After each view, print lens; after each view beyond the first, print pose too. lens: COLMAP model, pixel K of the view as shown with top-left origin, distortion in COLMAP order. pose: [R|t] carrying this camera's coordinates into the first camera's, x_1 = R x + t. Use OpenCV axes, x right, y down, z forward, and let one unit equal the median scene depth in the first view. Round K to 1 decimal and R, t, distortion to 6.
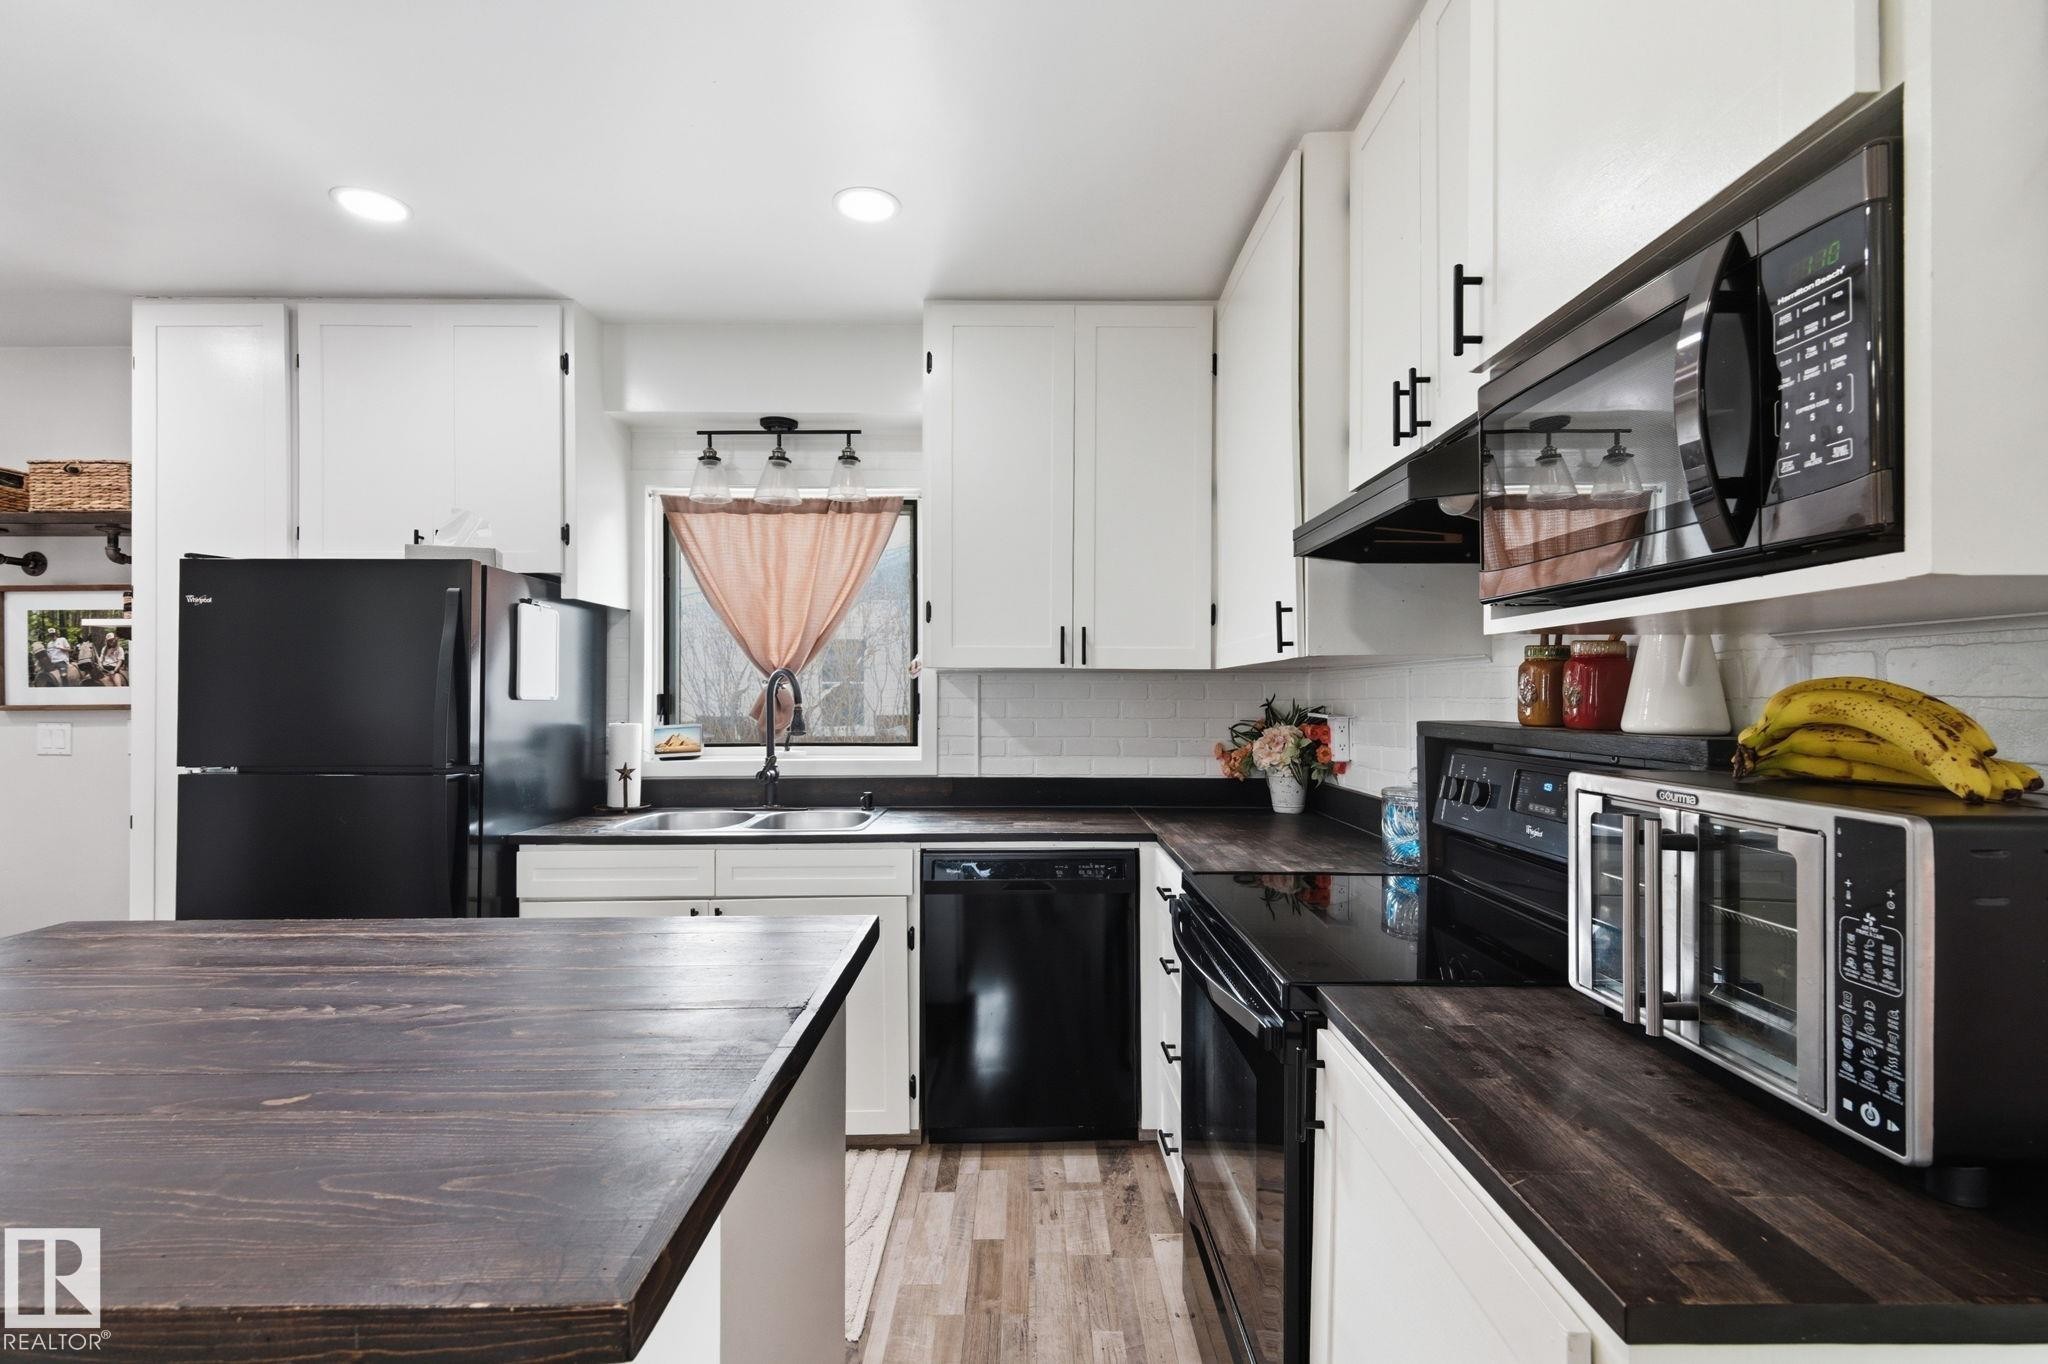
lens RADIAL K [[910.2, 0, 1039.2], [0, 910.2, 702.0], [0, 0, 1]] dist [0.024694, -0.008261]
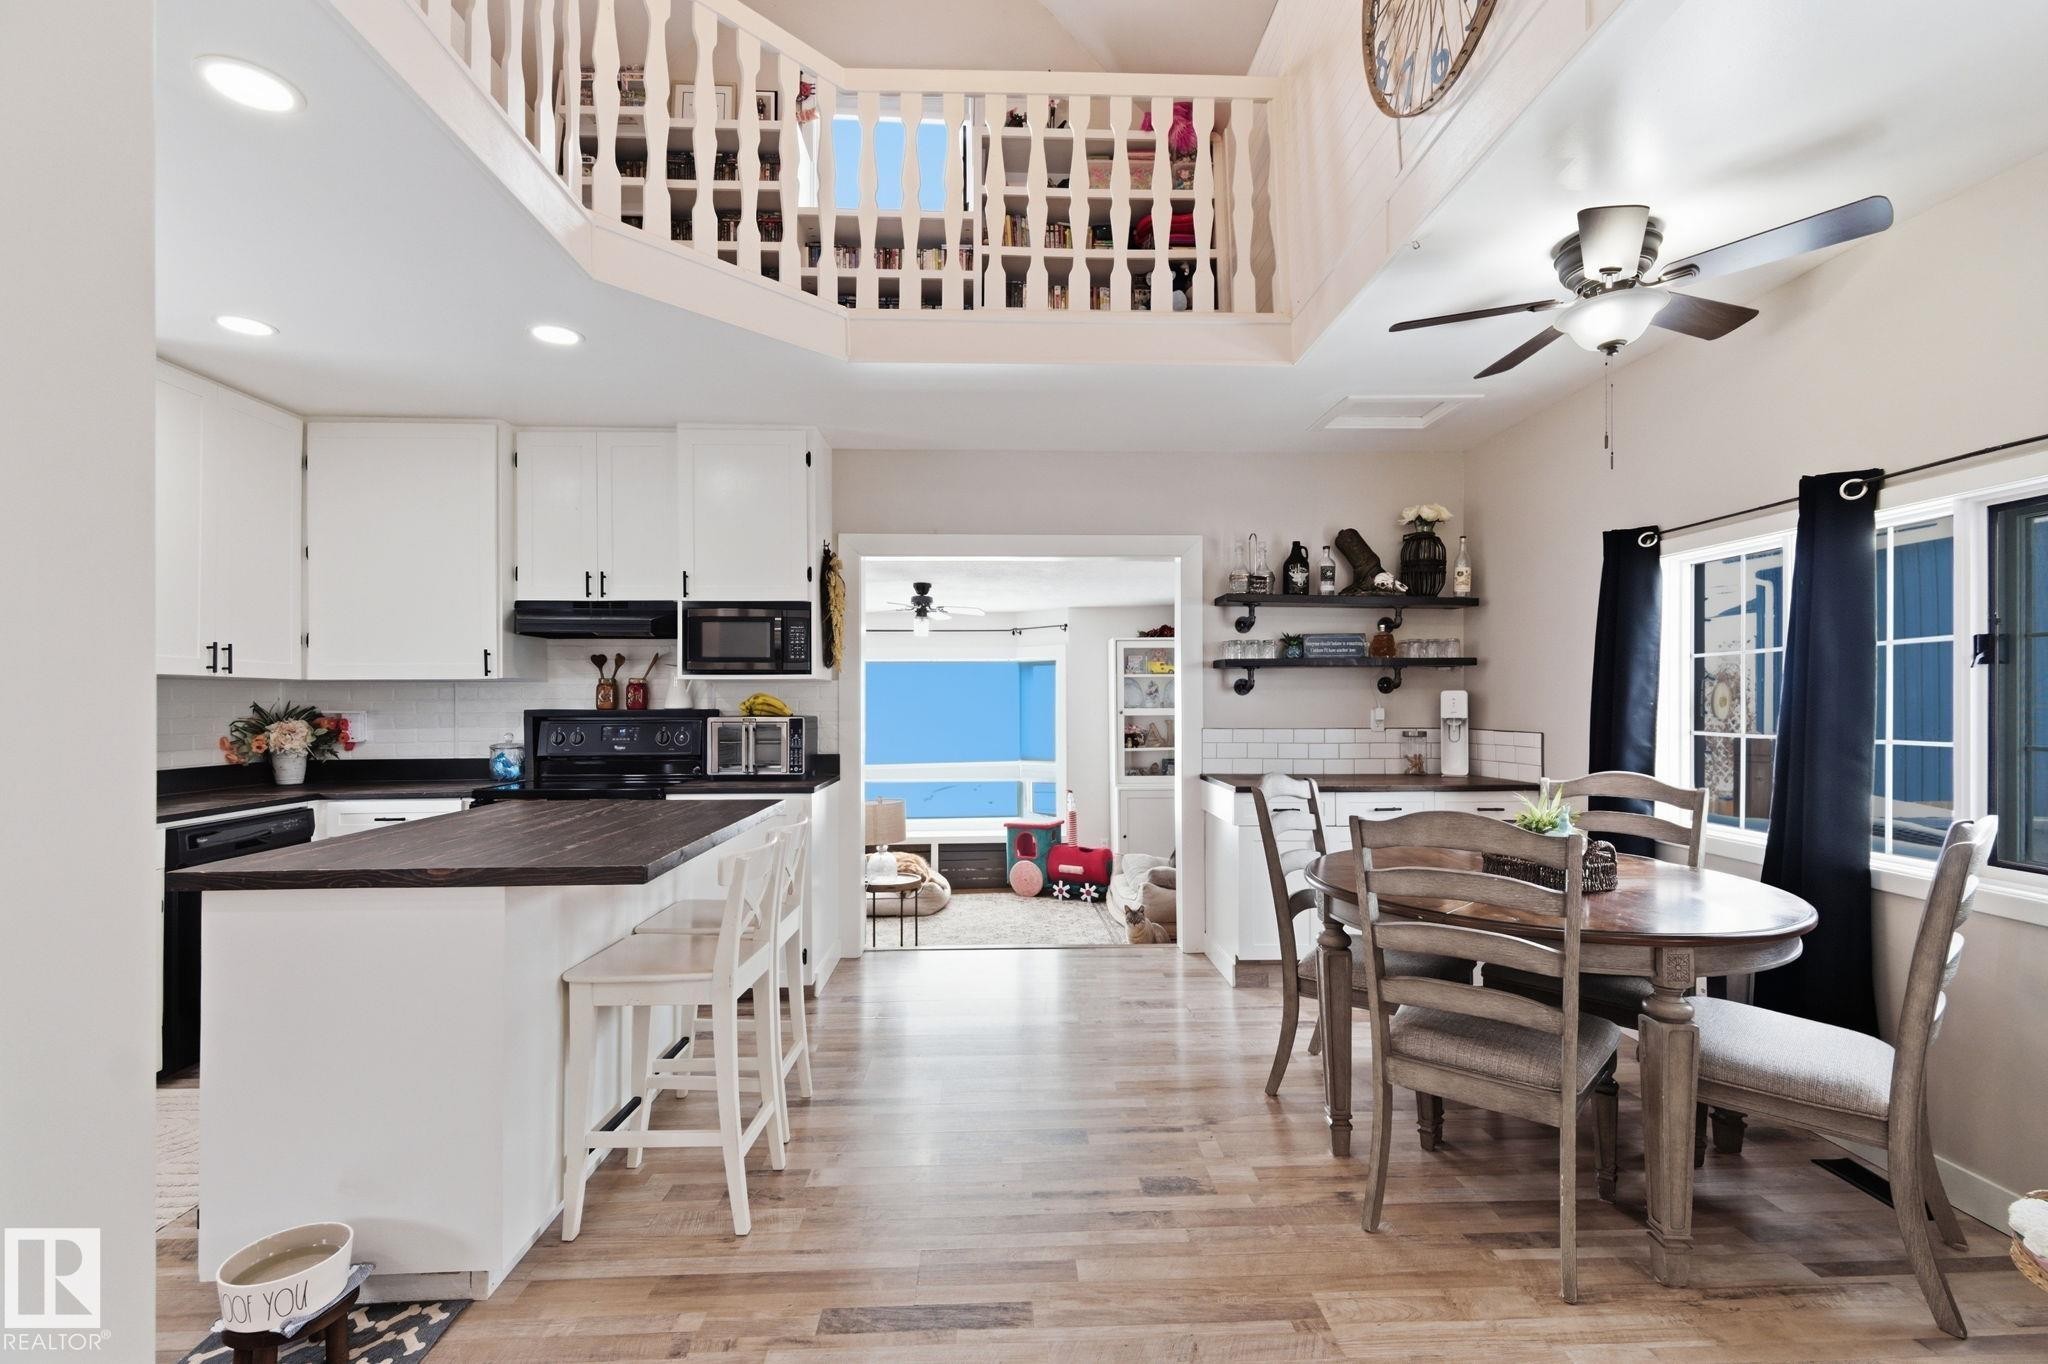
lens RADIAL K [[910.2, 0, 1006.6], [0, 910.2, 686.8], [0, 0, 1]] dist [0.024694, -0.008261]
pose [[-0.016274, 0.016827, 0.999726, -1.246484], [0.009763, 0.999813, -0.016670, 0.009864], [-0.999820, 0.009489, -0.016435, -0.057188]]
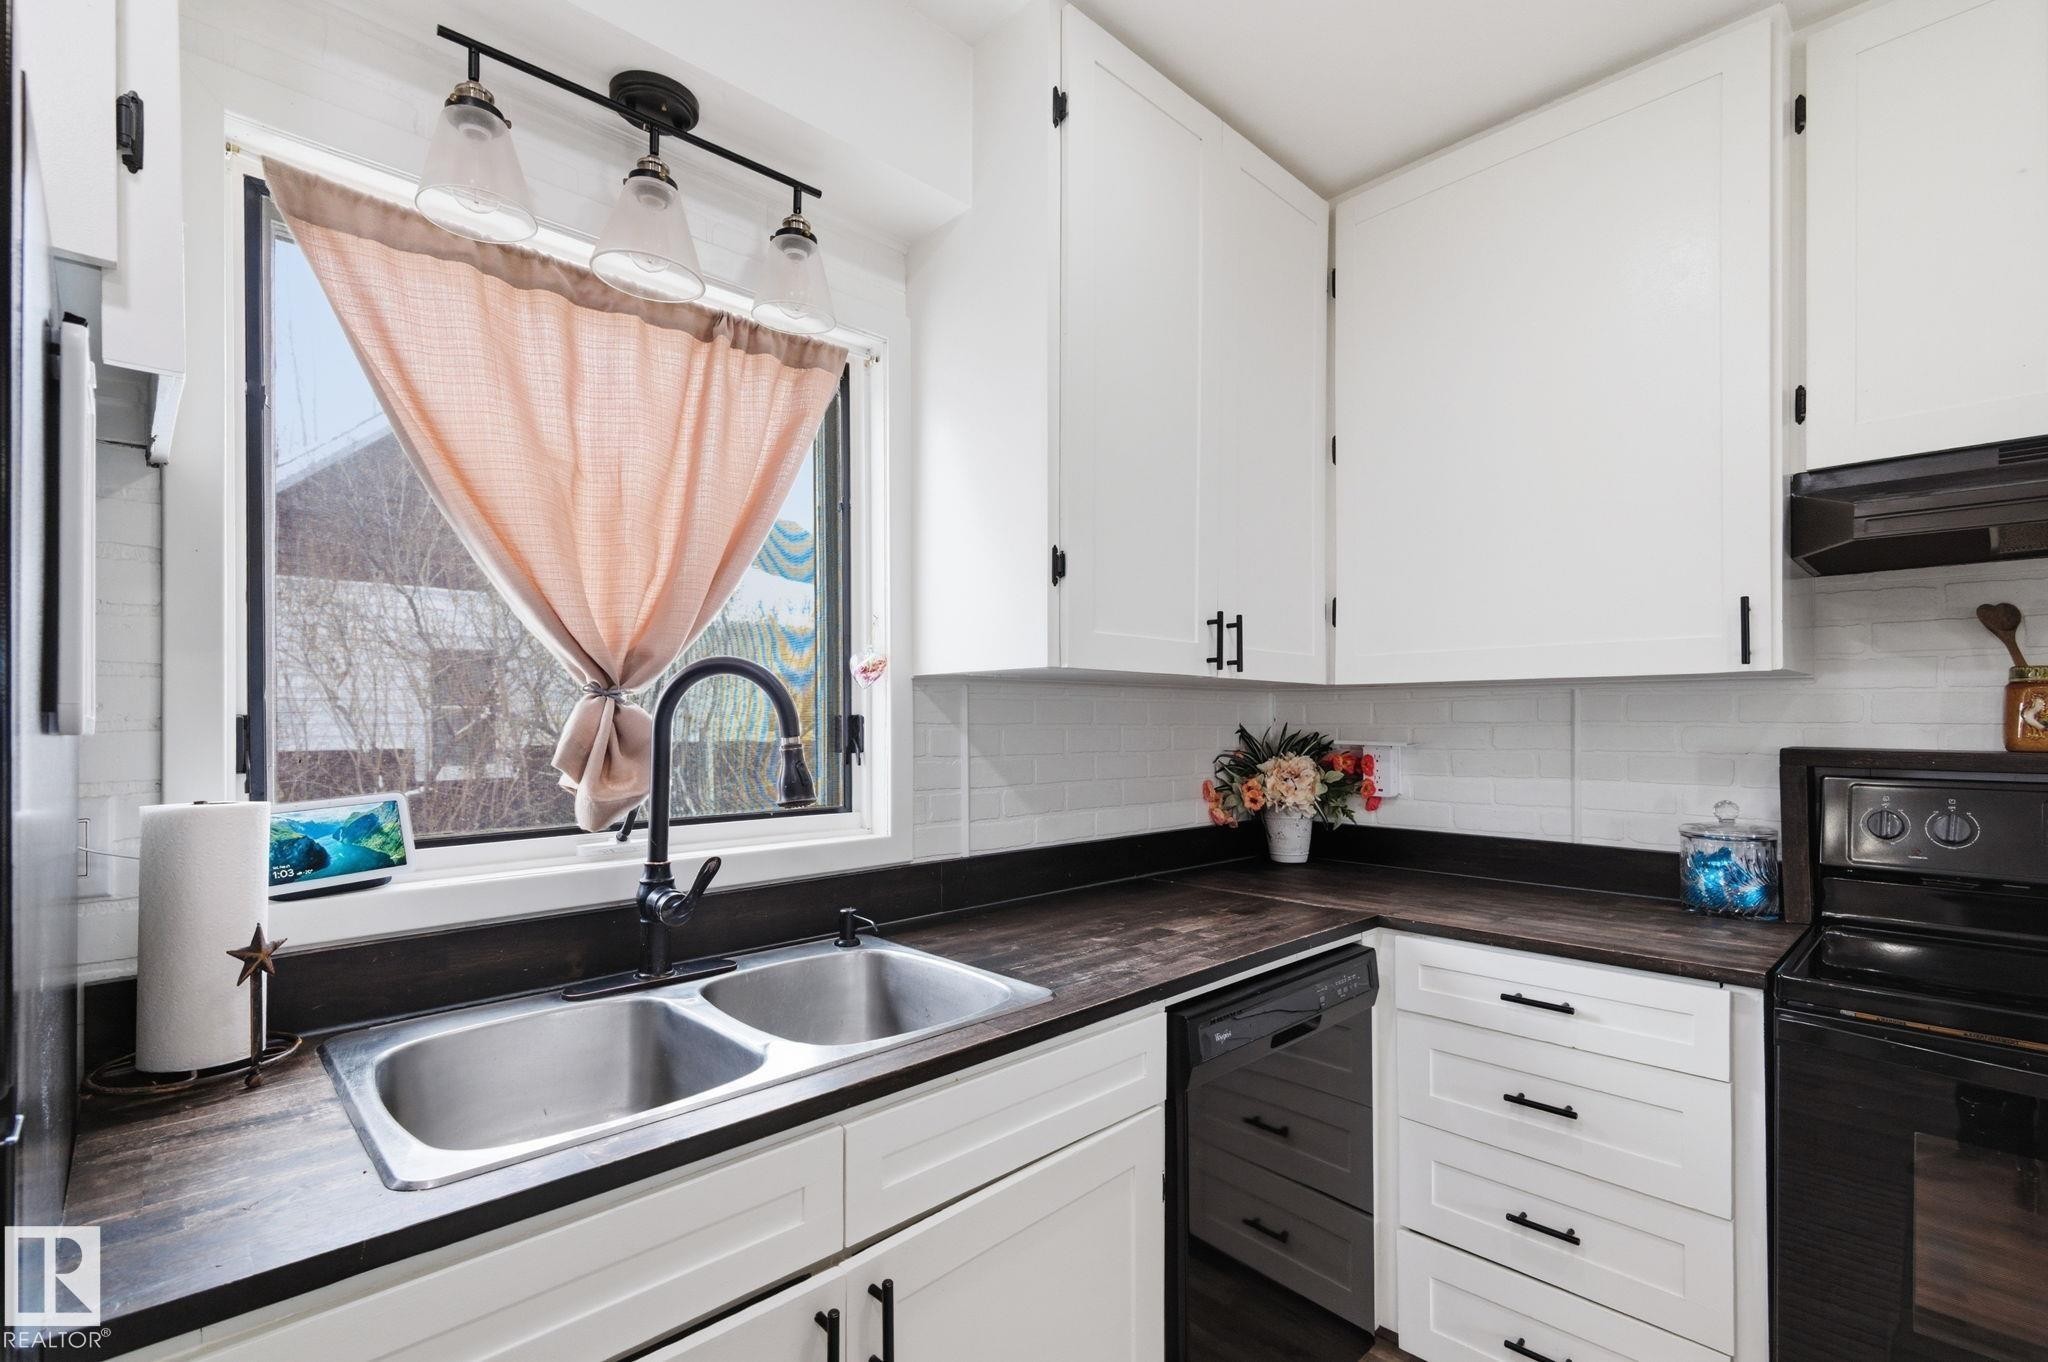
lens RADIAL K [[910.2, 0, 1033.7], [0, 910.2, 716.4], [0, 0, 1]] dist [0.024694, -0.008261]
pose [[0.726138, 0.003307, 0.687541, -0.513035], [0.002924, 0.999965, -0.007898, -0.004111], [-0.687543, 0.007745, 0.726102, 0.618906]]
